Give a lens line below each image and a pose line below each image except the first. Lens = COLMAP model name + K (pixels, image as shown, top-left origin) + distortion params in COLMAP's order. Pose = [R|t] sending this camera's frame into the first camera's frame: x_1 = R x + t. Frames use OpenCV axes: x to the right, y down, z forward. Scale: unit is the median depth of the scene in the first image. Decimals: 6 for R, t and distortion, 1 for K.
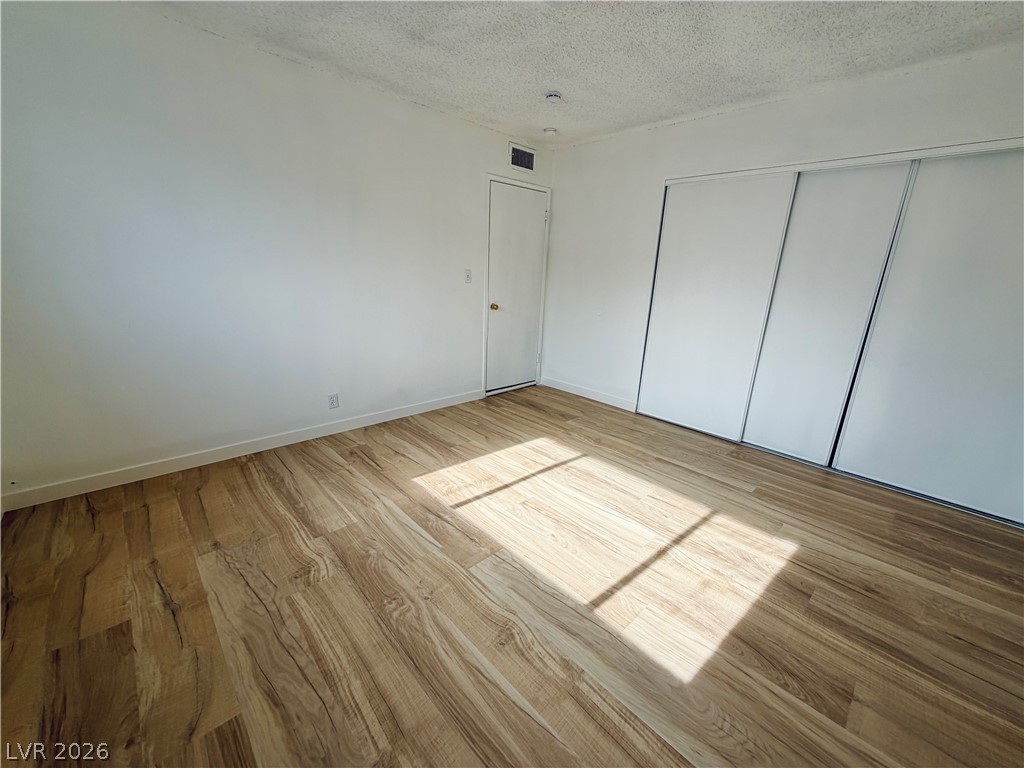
lens RADIAL K [[409.3, 0, 509.3], [0, 409.3, 382.9], [0, 0, 1]] dist [-0.000005, -0.000072]
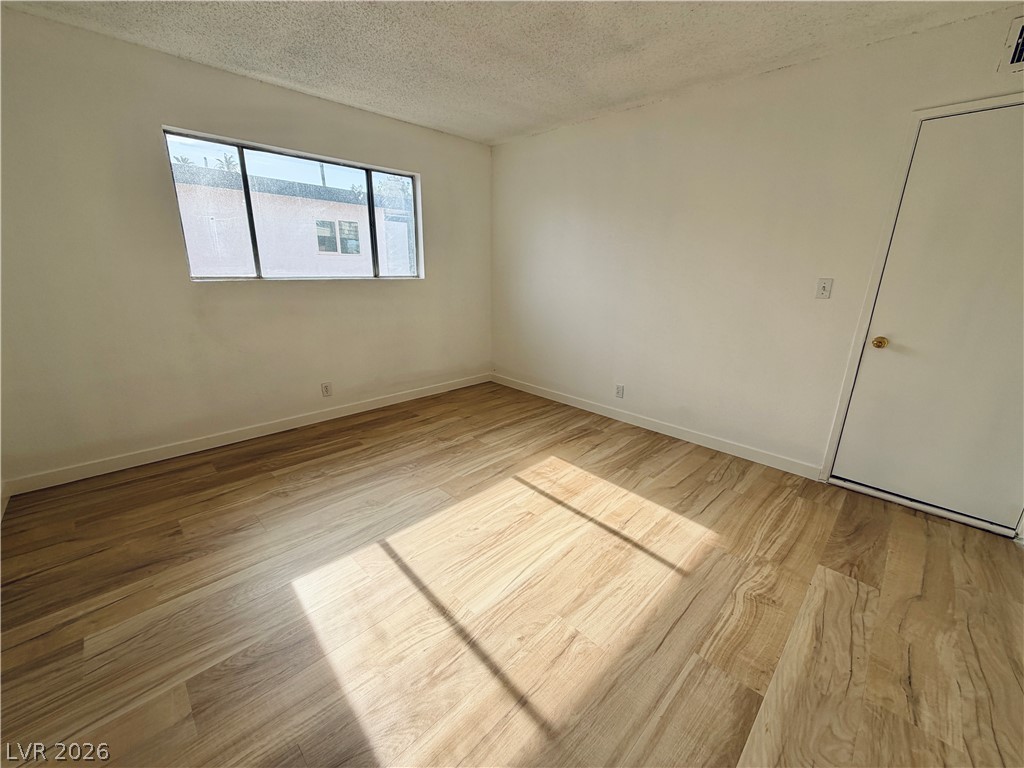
lens RADIAL K [[409.3, 0, 509.3], [0, 409.3, 382.9], [0, 0, 1]] dist [-0.000005, -0.000072]
pose [[0.027198, 0.235604, -0.971468, 0.769774], [-0.292342, 0.931215, 0.217657, -0.156660], [0.955927, 0.278082, 0.094205, 0.678661]]
